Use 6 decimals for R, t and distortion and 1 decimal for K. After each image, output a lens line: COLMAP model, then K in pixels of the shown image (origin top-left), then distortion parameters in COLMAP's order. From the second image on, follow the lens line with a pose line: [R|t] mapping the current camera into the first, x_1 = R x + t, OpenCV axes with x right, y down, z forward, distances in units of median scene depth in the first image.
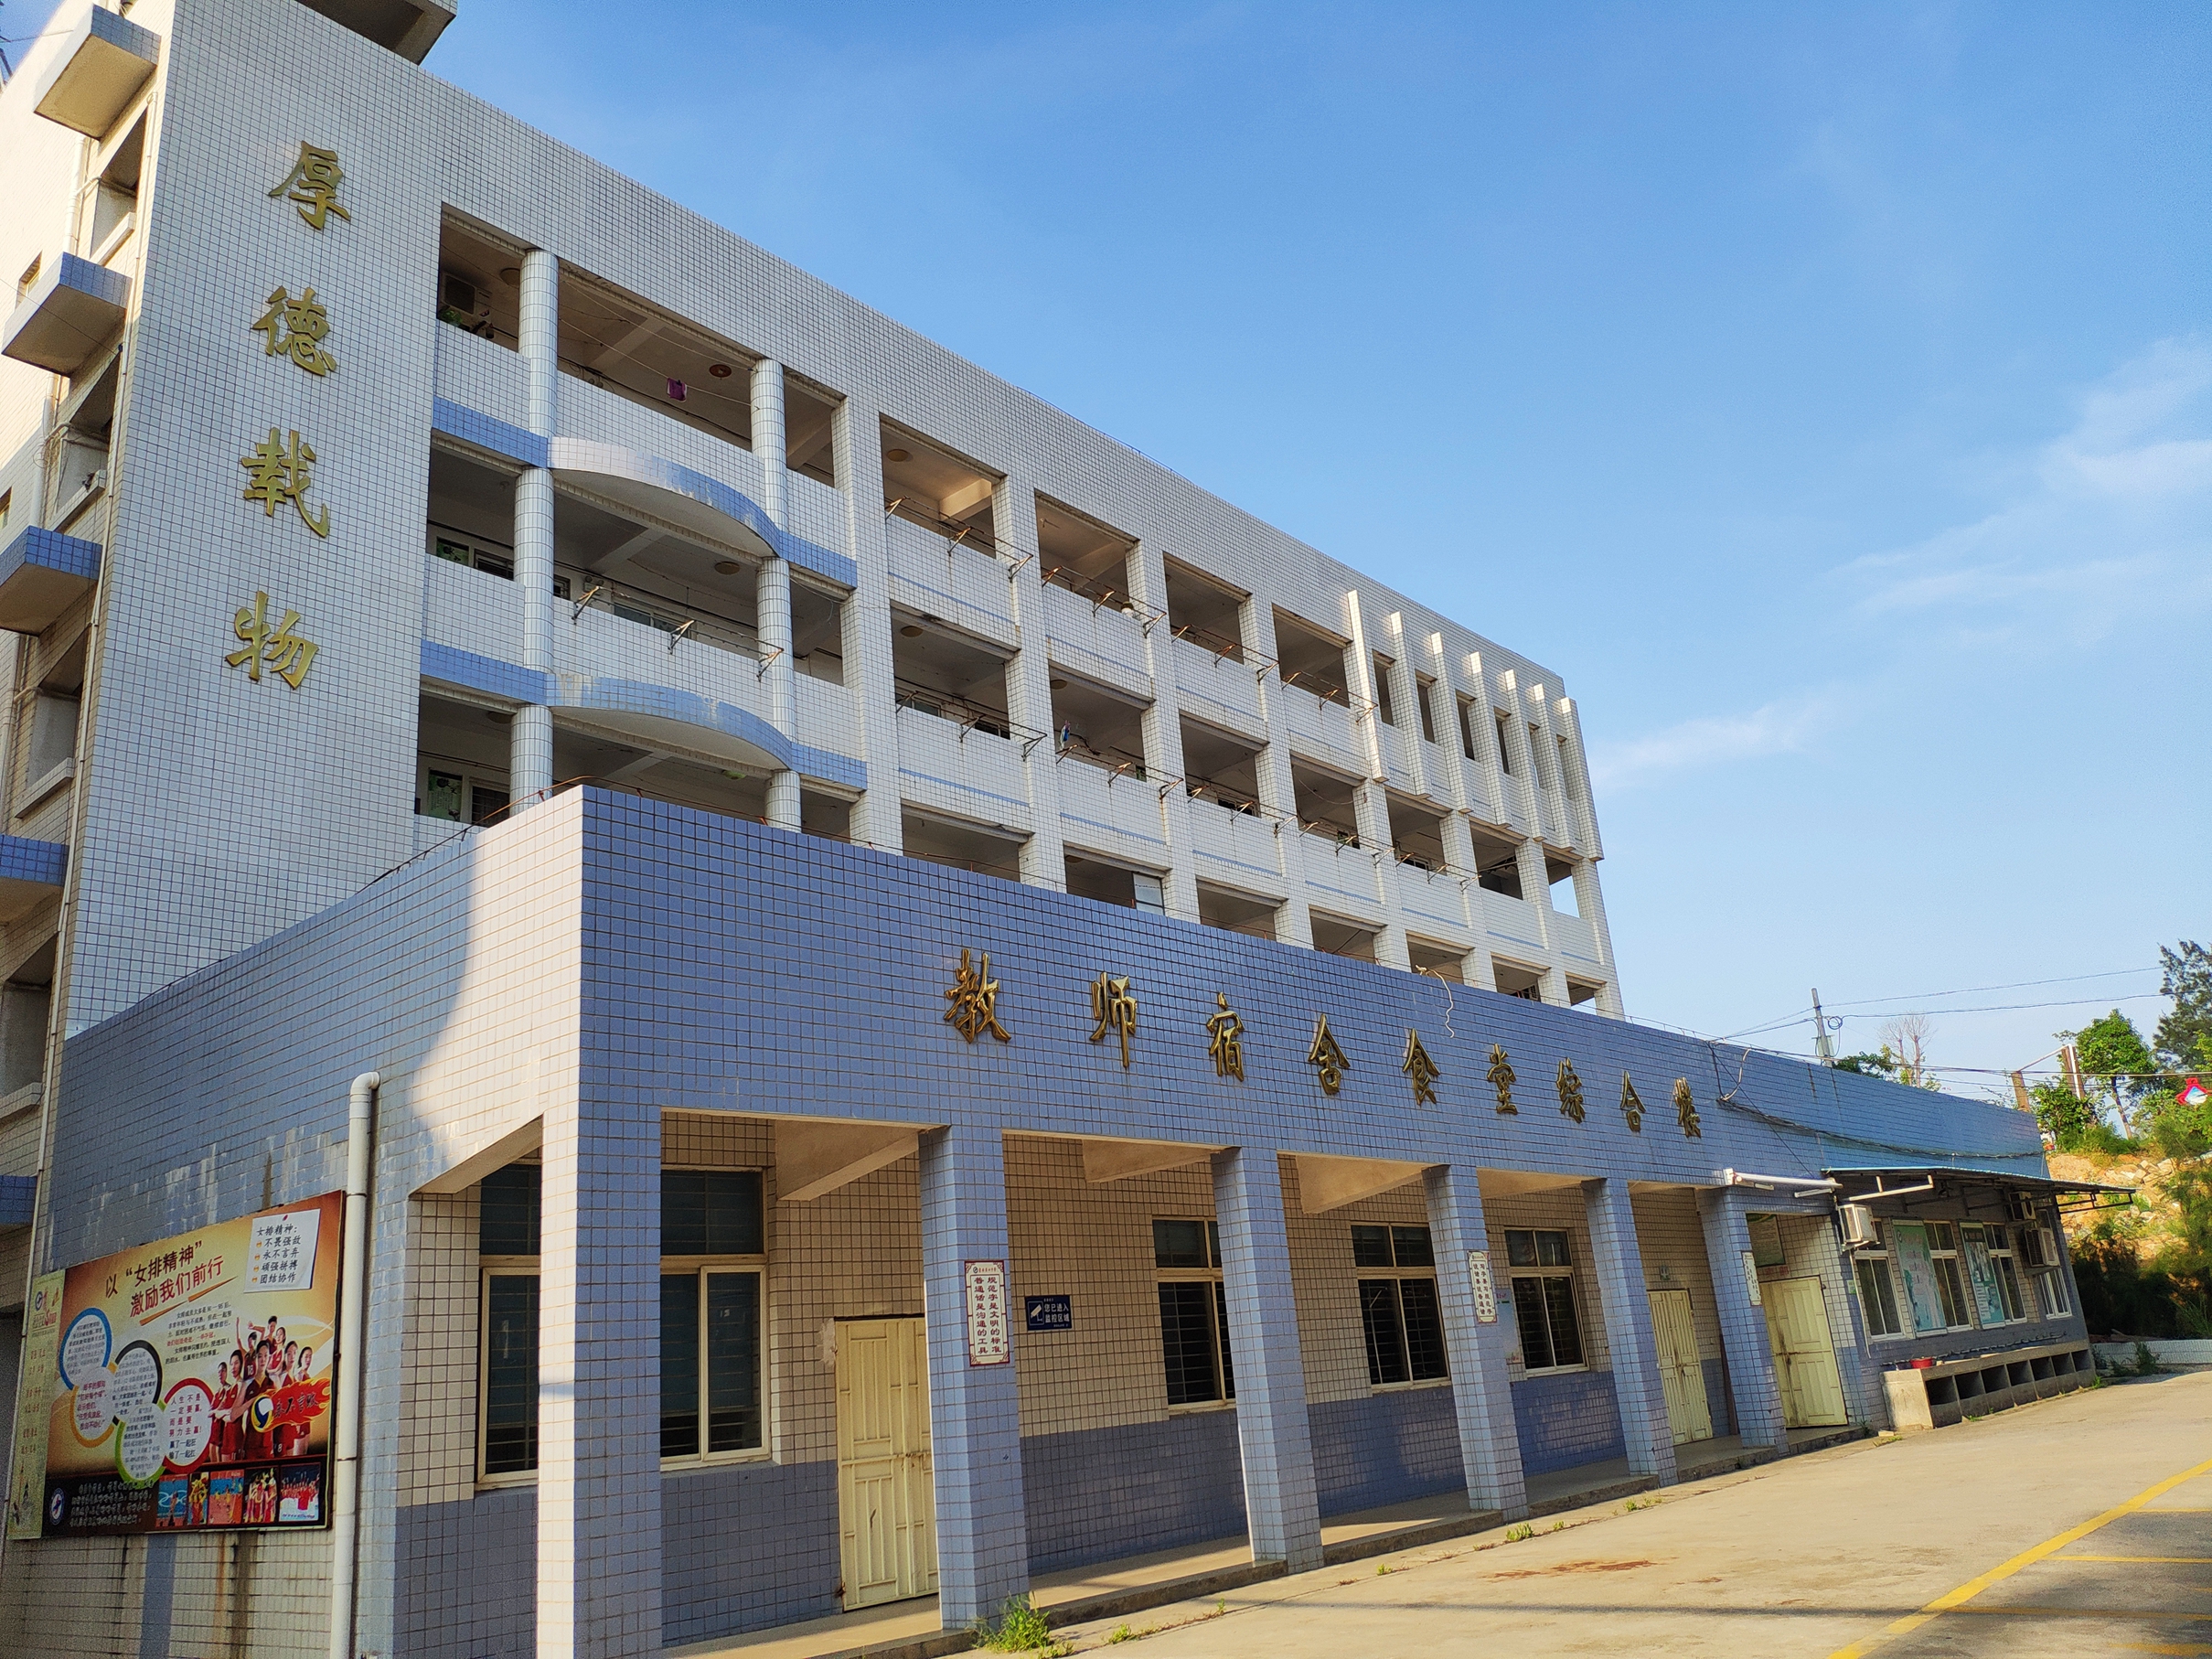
lens RADIAL K [[1690.6, 0, 1117.6], [0, 1690.6, 872.2], [0, 0, 1]] dist [0.159683, -0.281054]
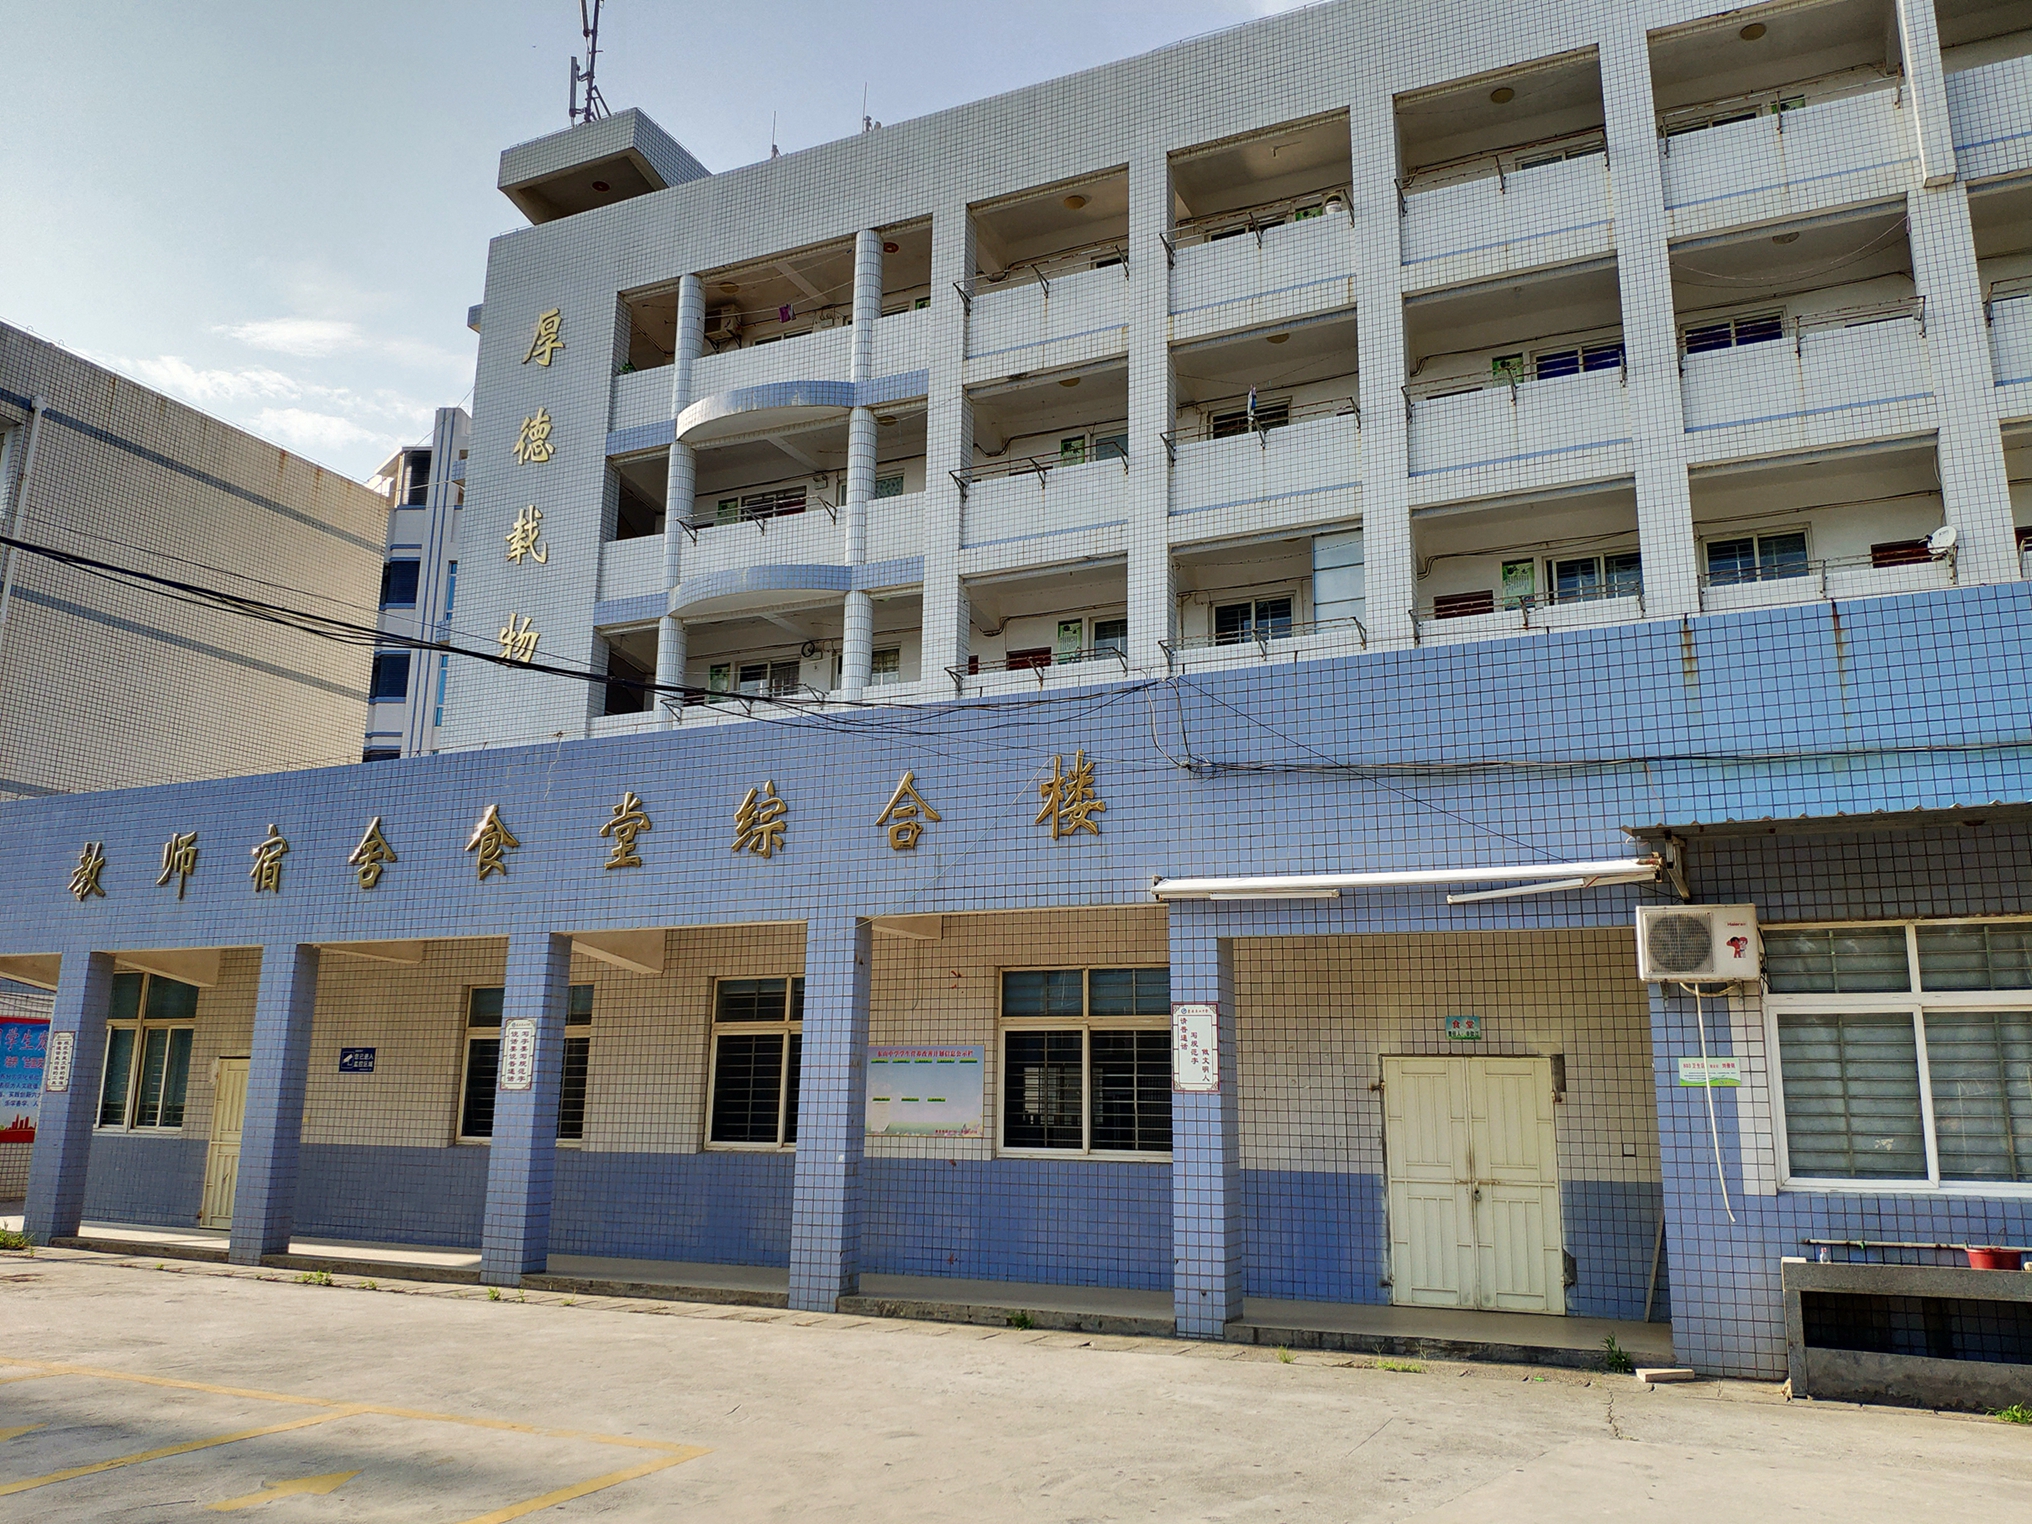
lens RADIAL K [[1586.9, 0, 1019.4], [0, 1586.9, 813.0], [0, 0, 1]] dist [0.026330, -0.003191]
pose [[0.272659, -0.093476, -0.957559, 1.045483], [0.233987, 0.971829, -0.028243, 0.175744], [0.933224, -0.216355, 0.286850, 0.910219]]
